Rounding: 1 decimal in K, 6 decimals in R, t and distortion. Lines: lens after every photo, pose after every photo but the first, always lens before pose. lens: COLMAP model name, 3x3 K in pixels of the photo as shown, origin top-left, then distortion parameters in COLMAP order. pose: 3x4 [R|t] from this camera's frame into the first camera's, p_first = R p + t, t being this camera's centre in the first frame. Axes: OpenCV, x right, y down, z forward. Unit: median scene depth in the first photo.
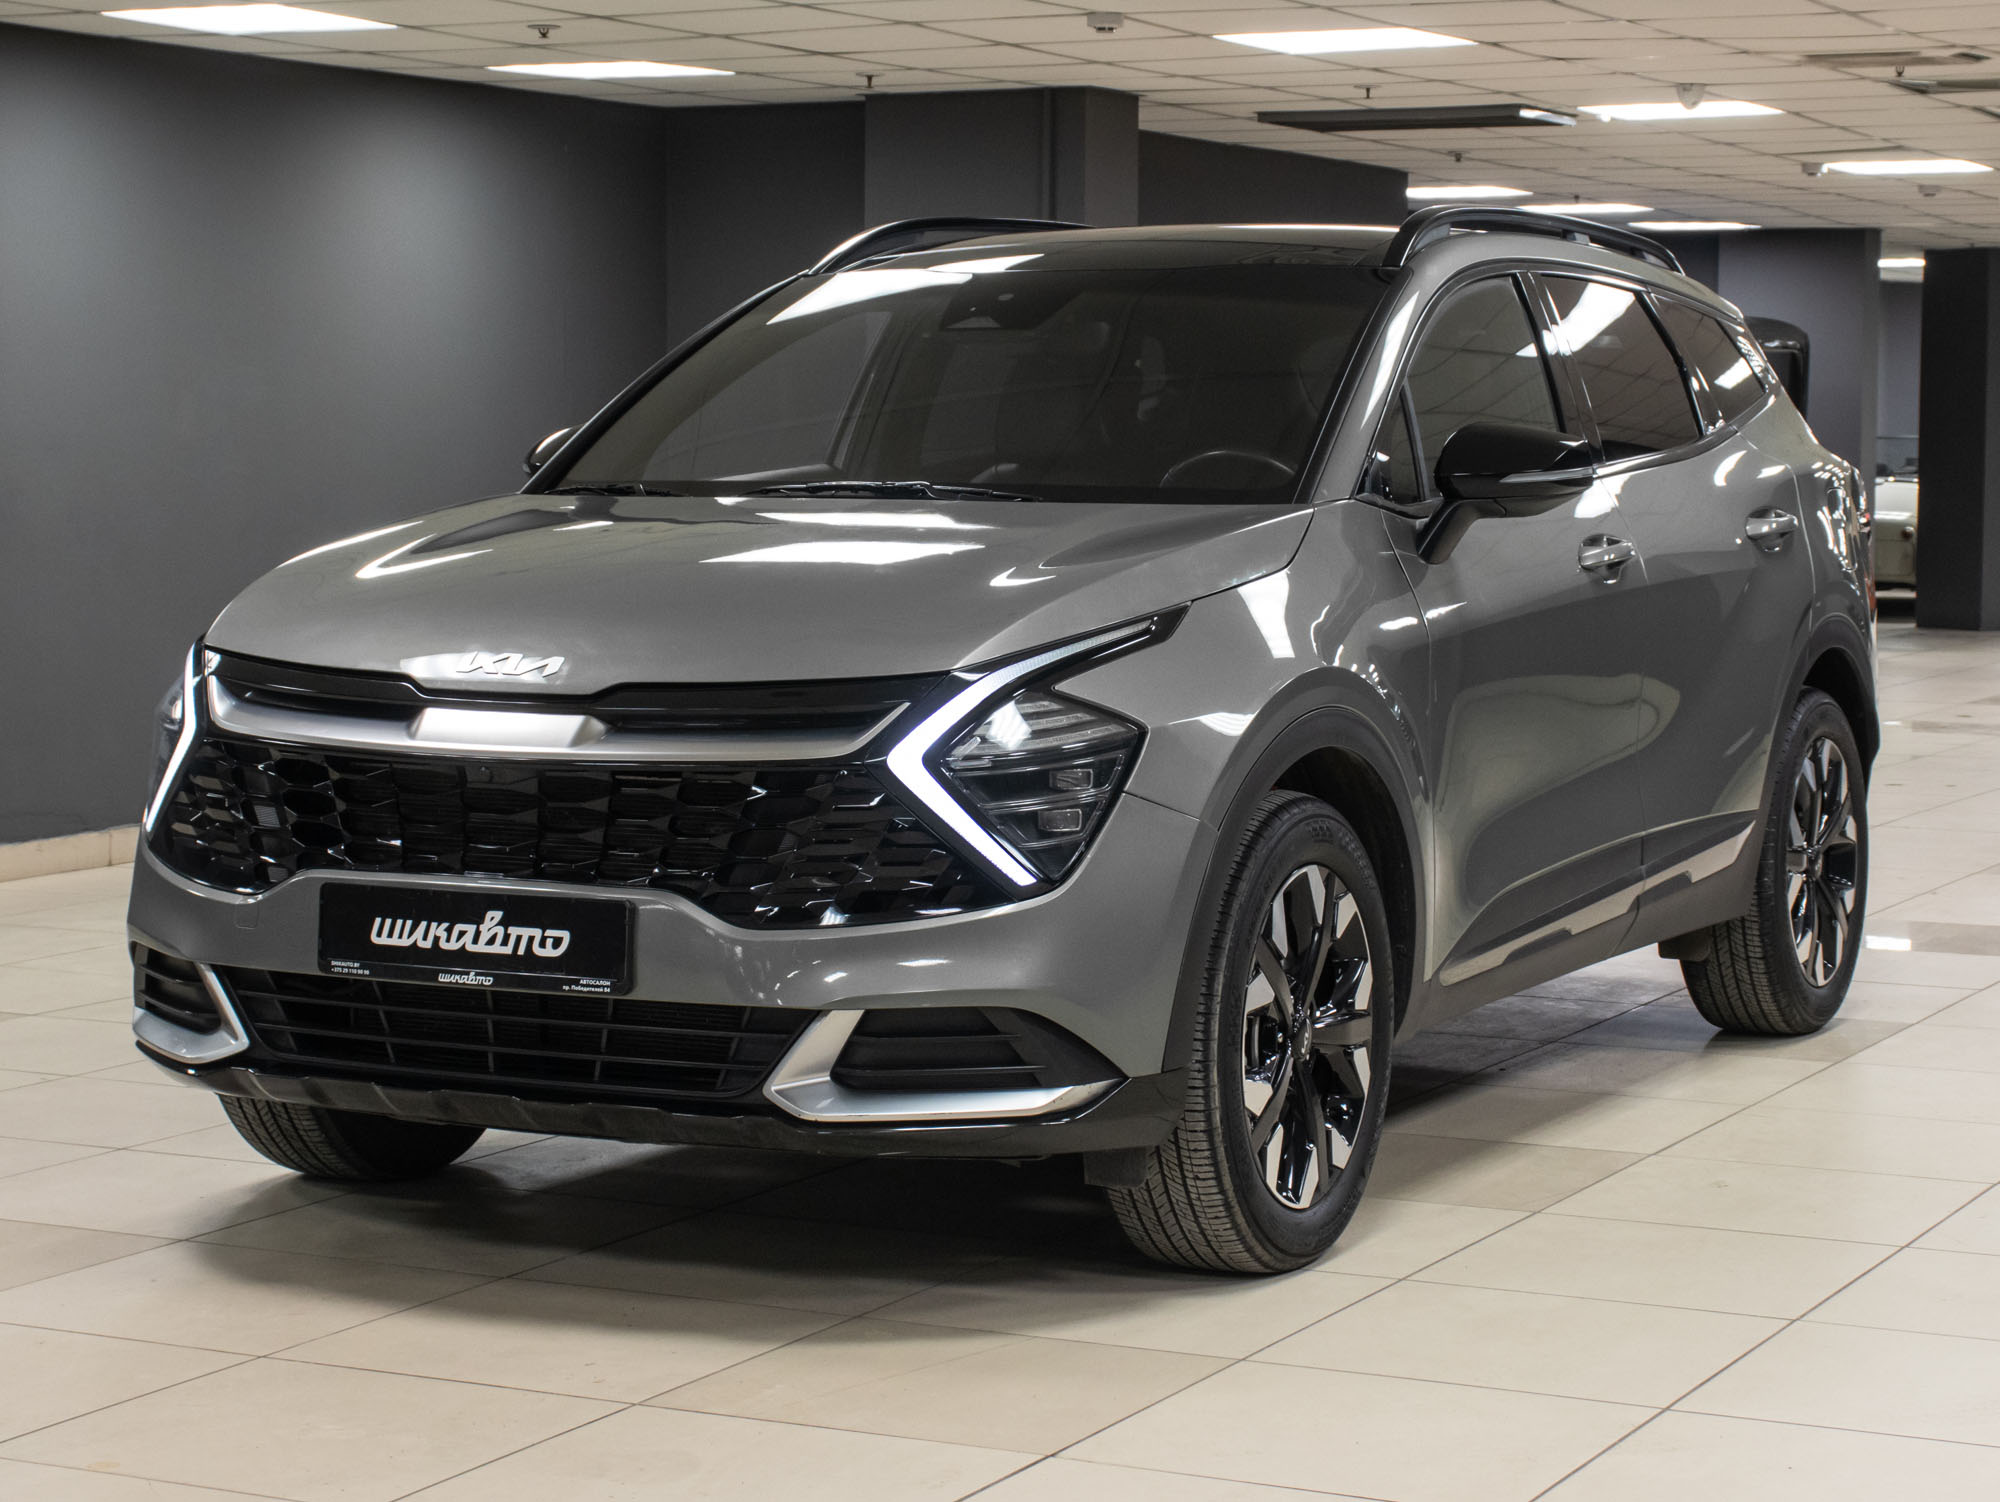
lens RADIAL K [[4190.3, 0, 1000.0], [0, 4190.3, 751.0], [0, 0, 1]] dist [0.159306, -0.018830]
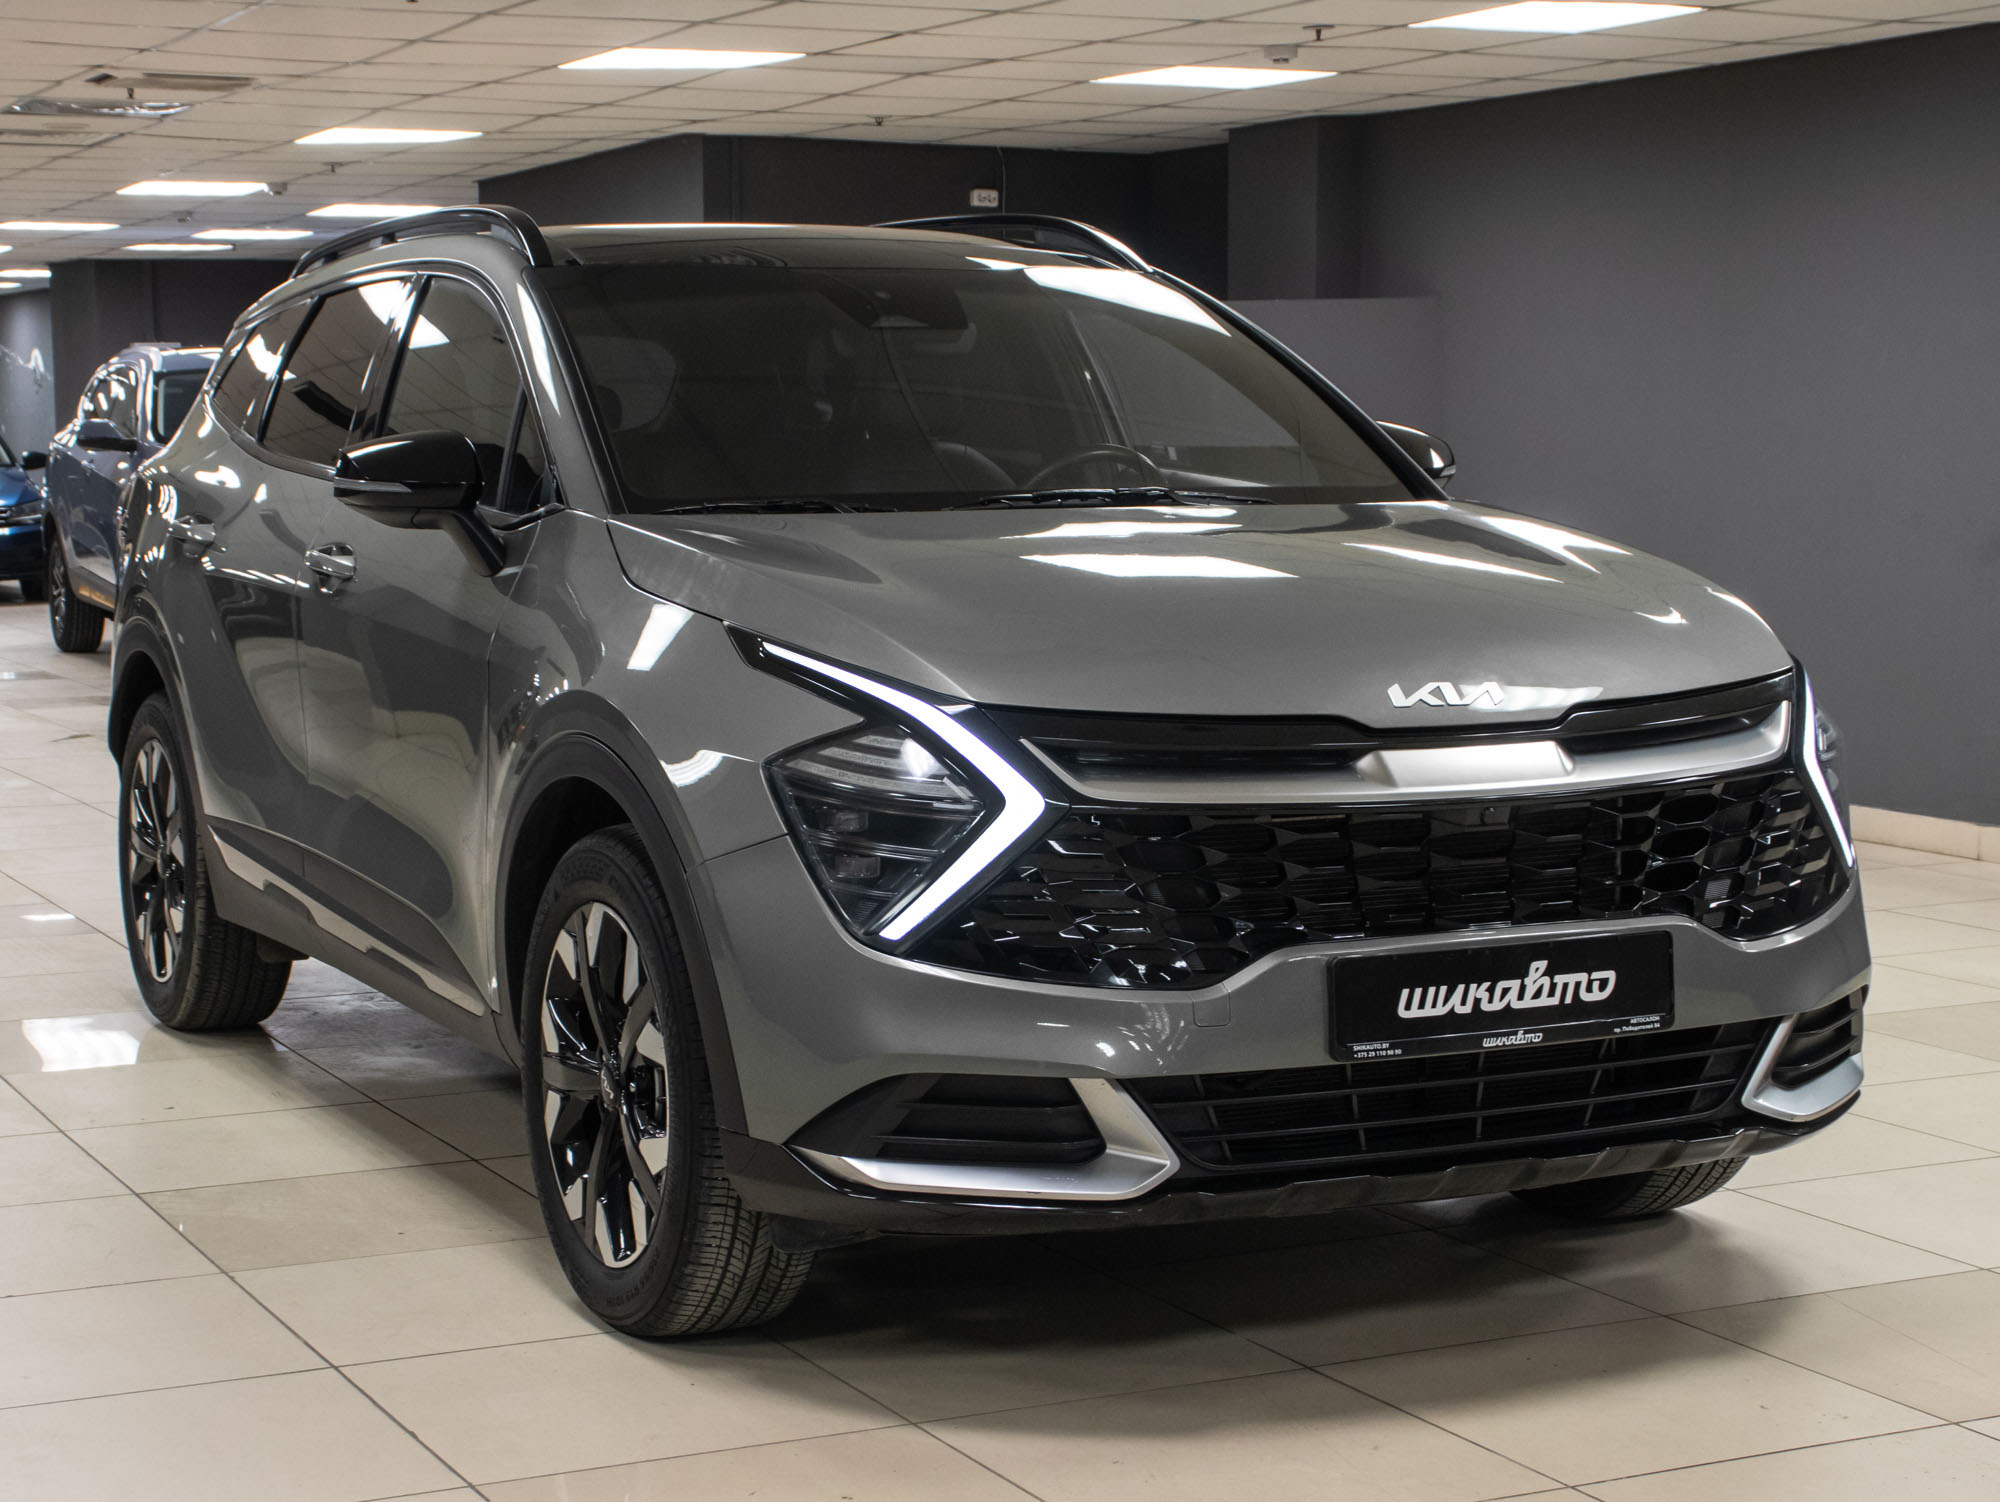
lens RADIAL K [[3525.8, 0, 1000.0], [0, 3525.8, 751.0], [0, 0, 1]] dist [-0.044037, -0.032888]
pose [[0.588257, -0.082947, 0.804409, -0.804279], [0.068884, 0.996250, 0.052355, -0.056220], [-0.805735, 0.024613, 0.591765, 0.633910]]
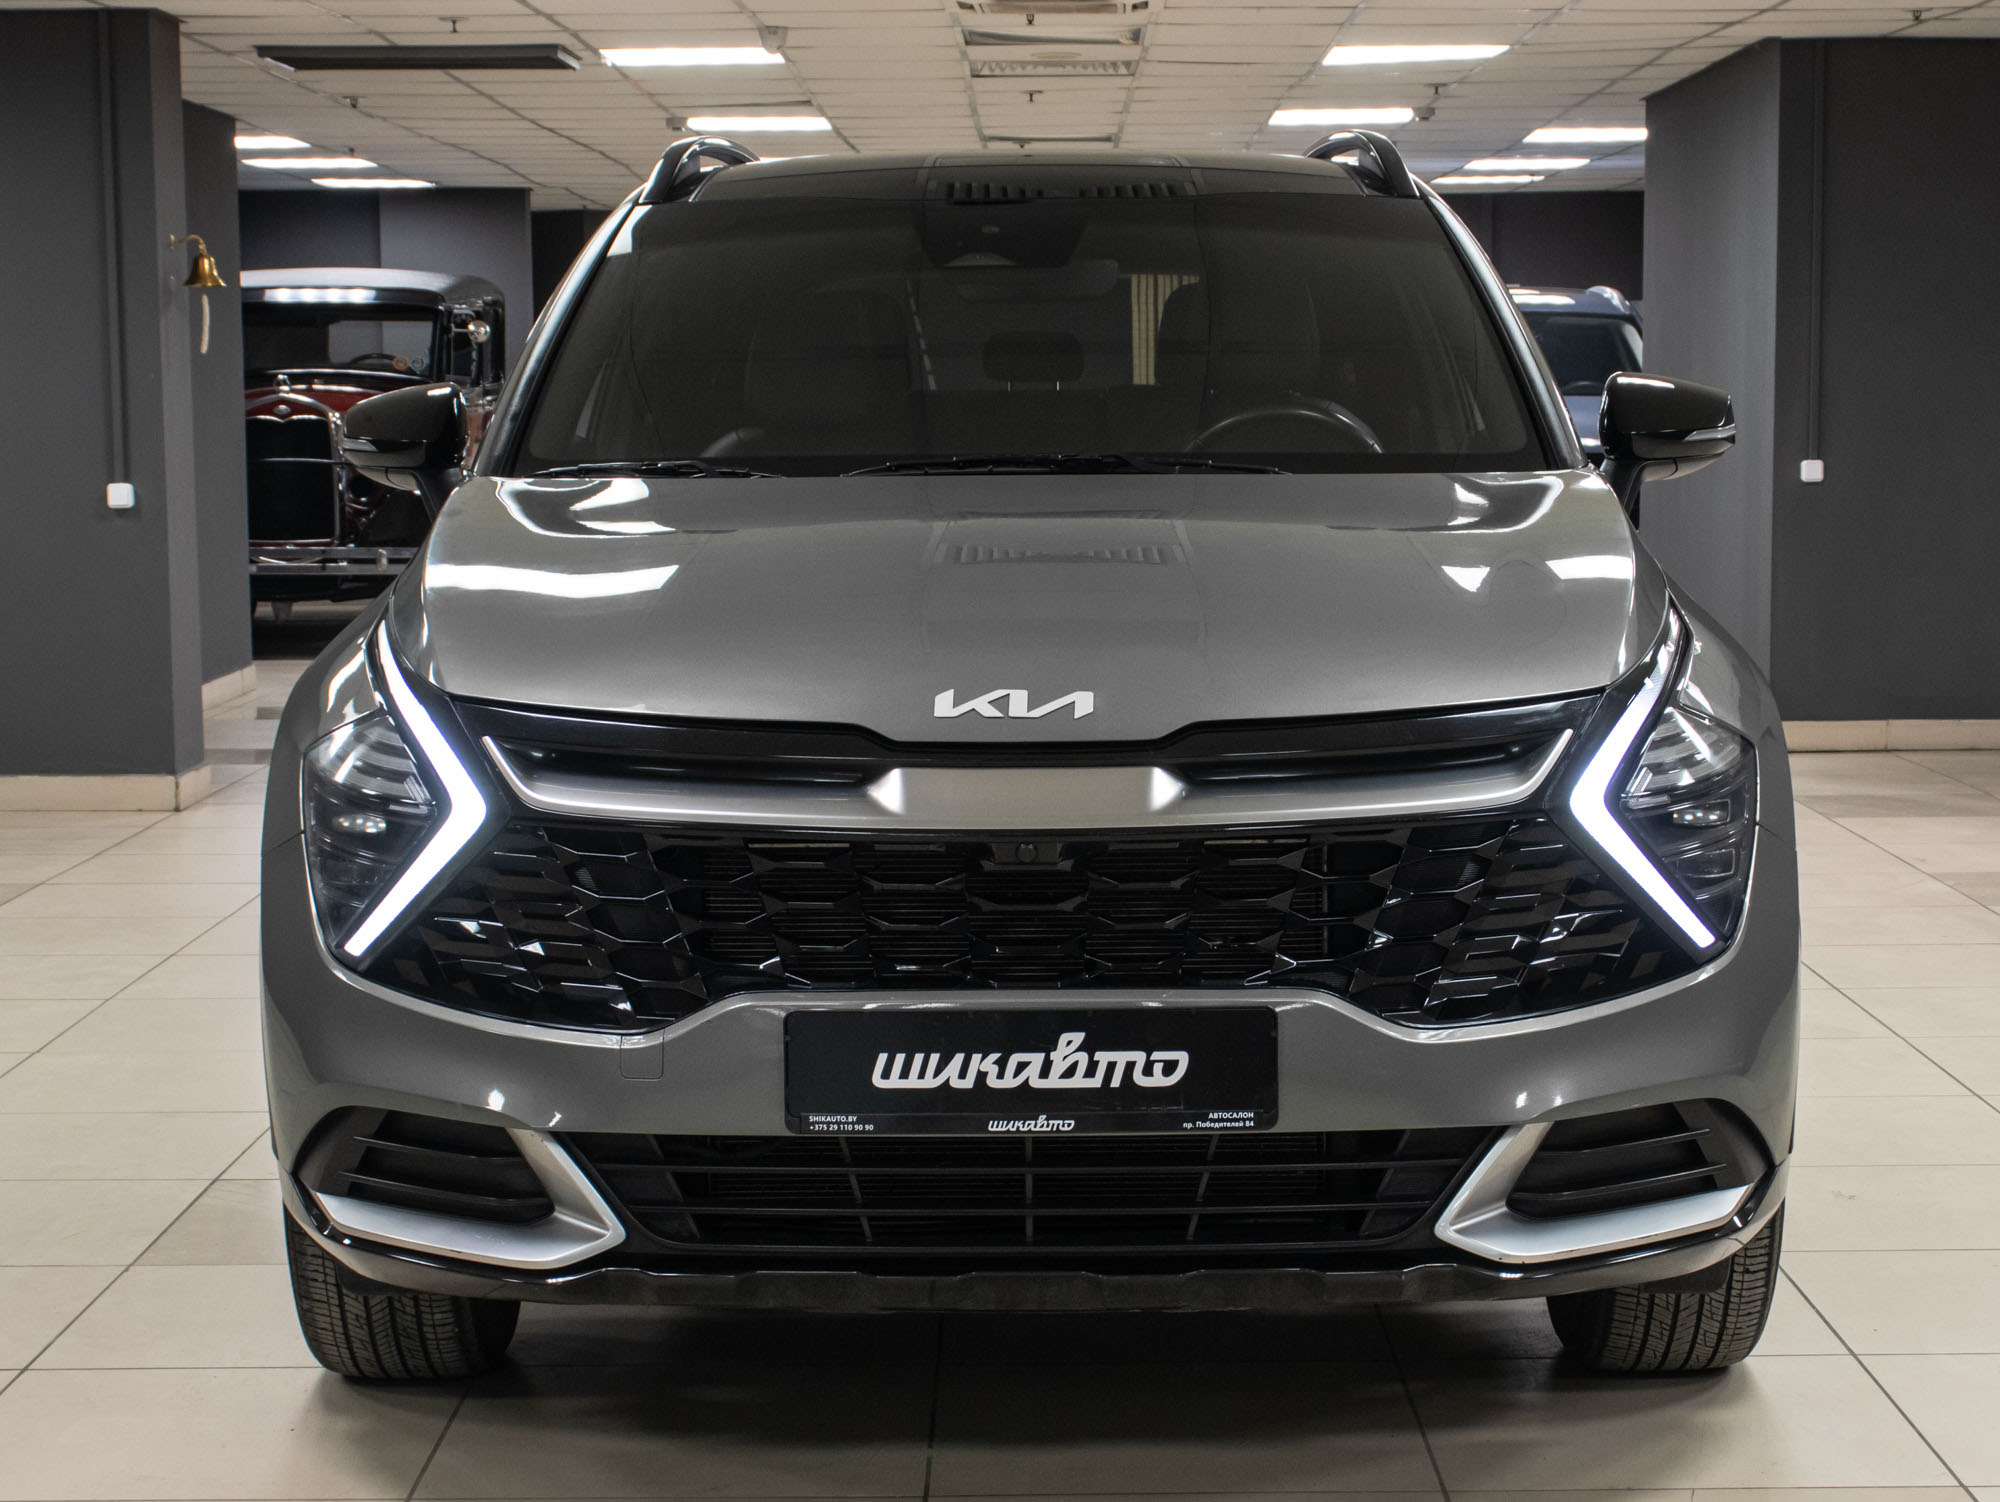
lens RADIAL K [[3941.1, 0, 1000.0], [0, 3941.1, 751.0], [0, 0, 1]] dist [0.000556, -0.540338]
pose [[0.889546, -0.055198, 0.453498, -0.449230], [0.047807, 0.998471, 0.027755, -0.032785], [-0.454336, -0.003008, 0.890825, 0.371626]]
